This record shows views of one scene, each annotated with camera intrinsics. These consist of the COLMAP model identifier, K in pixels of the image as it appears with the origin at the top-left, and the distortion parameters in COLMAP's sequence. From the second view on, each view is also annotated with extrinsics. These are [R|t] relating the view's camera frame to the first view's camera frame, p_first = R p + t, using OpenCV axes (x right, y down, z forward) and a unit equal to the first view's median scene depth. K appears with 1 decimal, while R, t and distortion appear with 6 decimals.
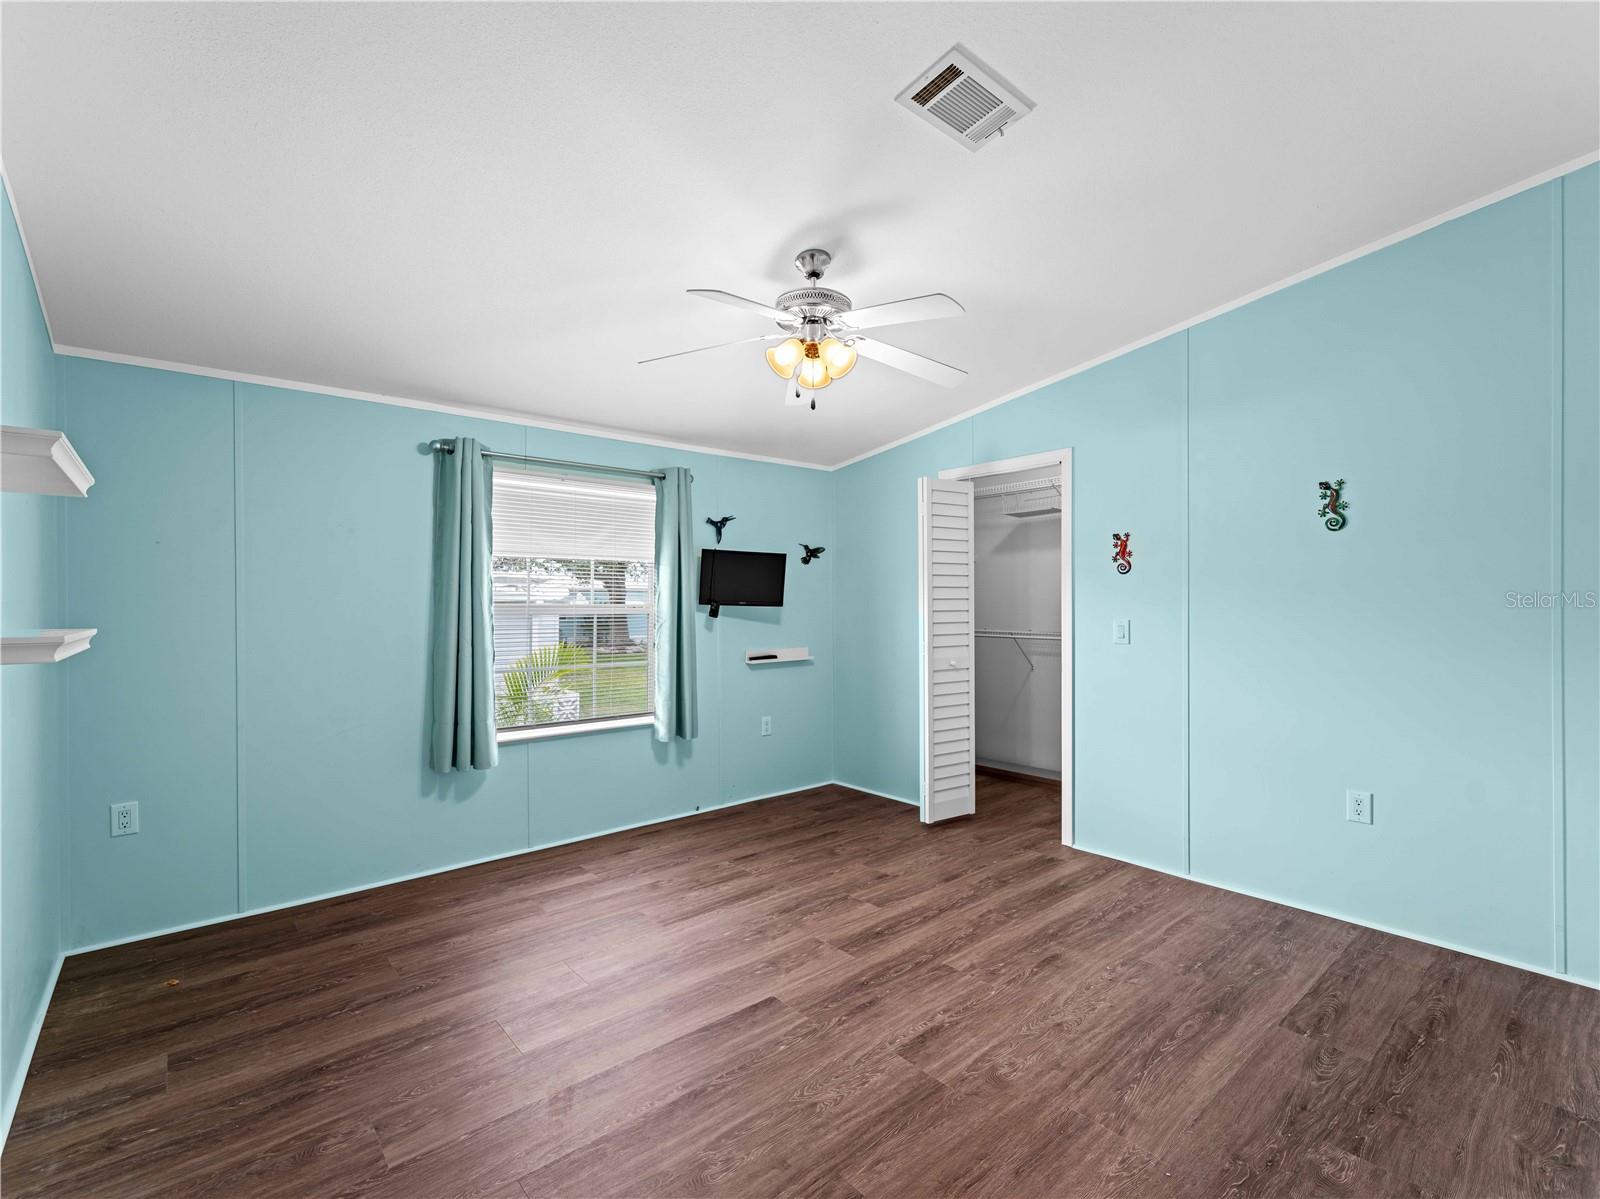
lens RADIAL K [[729.9, 0, 798.5], [0, 729.9, 597.7], [0, 0, 1]] dist [0.006674, -0.003401]
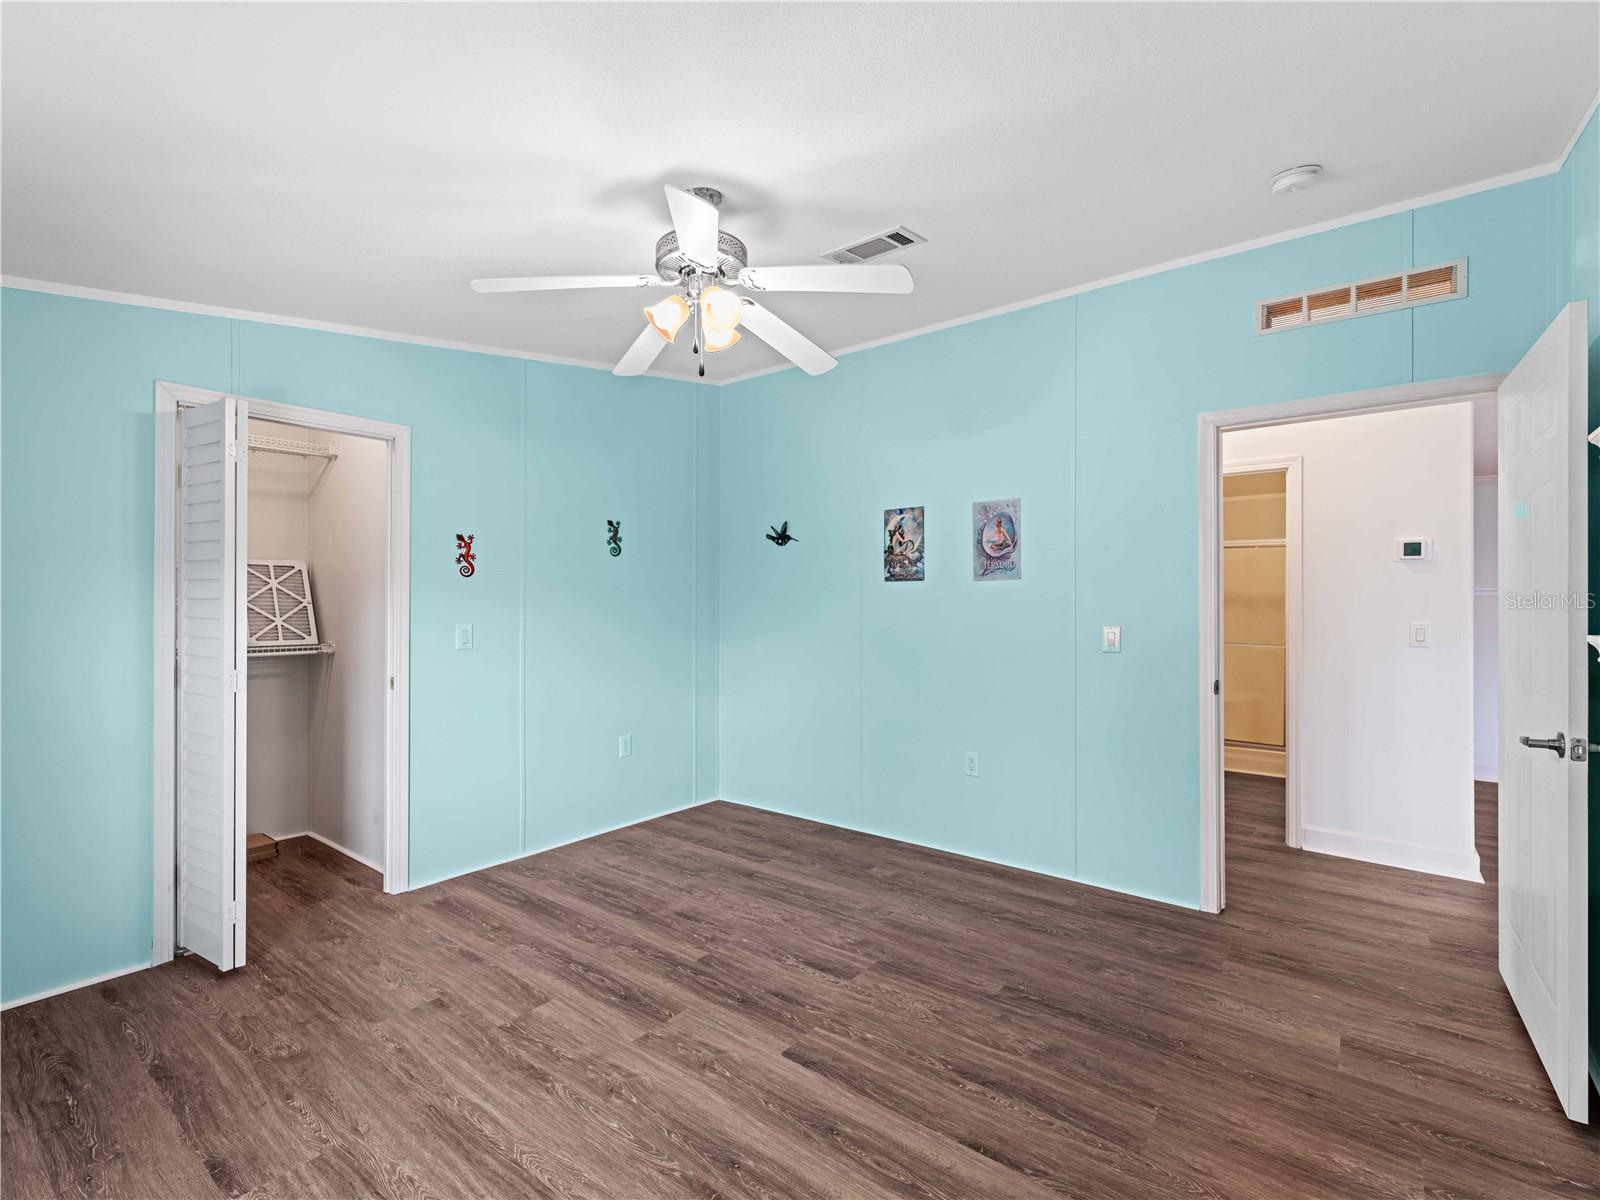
lens RADIAL K [[729.9, 0, 800.5], [0, 729.9, 608.2], [0, 0, 1]] dist [0.006674, -0.003401]
pose [[-0.196810, 0.000120, 0.980442, -0.731108], [-0.007862, 0.999968, -0.001700, 0.008795], [-0.980410, -0.008042, -0.196802, 0.936784]]
